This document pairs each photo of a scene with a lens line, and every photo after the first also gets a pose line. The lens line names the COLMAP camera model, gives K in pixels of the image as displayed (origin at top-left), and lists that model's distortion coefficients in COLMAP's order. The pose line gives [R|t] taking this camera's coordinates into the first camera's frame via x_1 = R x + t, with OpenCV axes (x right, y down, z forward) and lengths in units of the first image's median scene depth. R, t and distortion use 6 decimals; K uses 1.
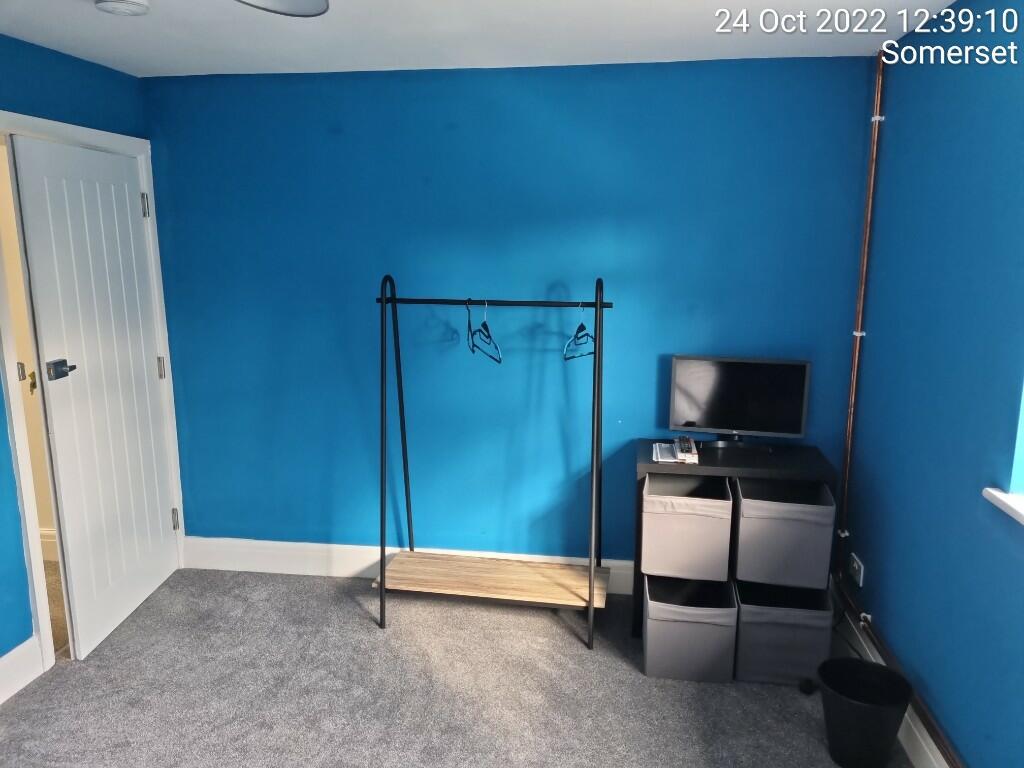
lens RADIAL K [[749.4, 0, 512.4], [0, 749.4, 372.9], [0, 0, 1]] dist [0.039620, -0.040760]
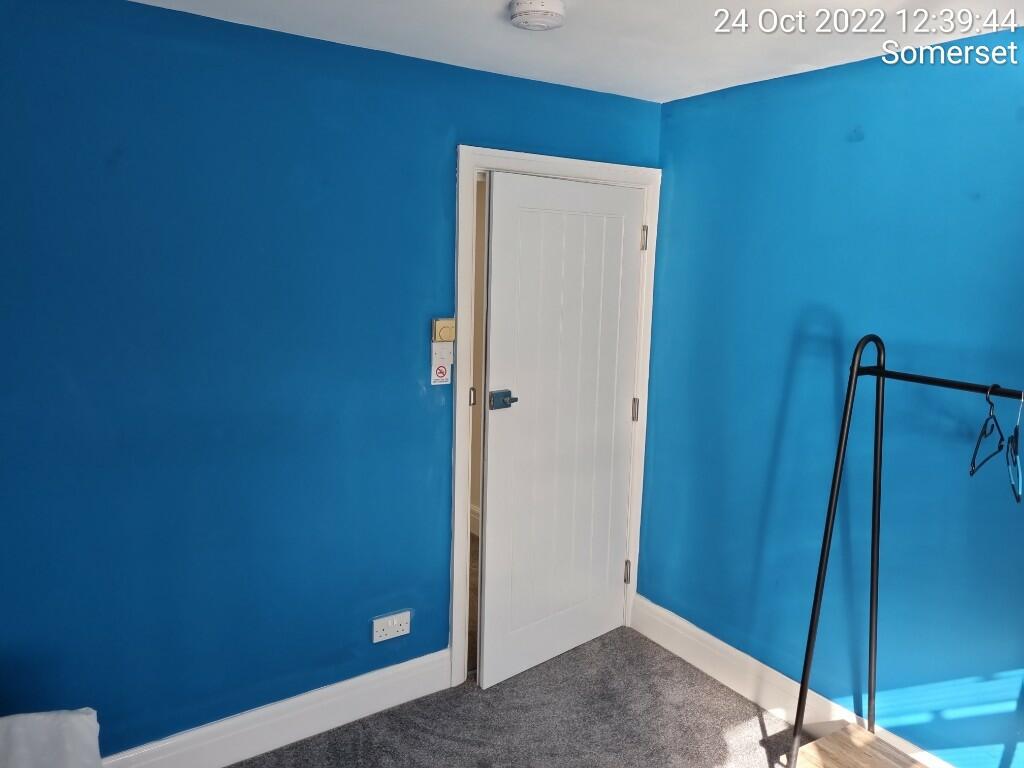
lens RADIAL K [[749.4, 0, 512.4], [0, 749.4, 372.9], [0, 0, 1]] dist [0.039620, -0.040760]
pose [[0.678812, 0.126080, -0.723407, 0.114905], [-0.155953, 0.987429, 0.025757, -0.060347], [0.717560, 0.095334, 0.689941, 0.279997]]
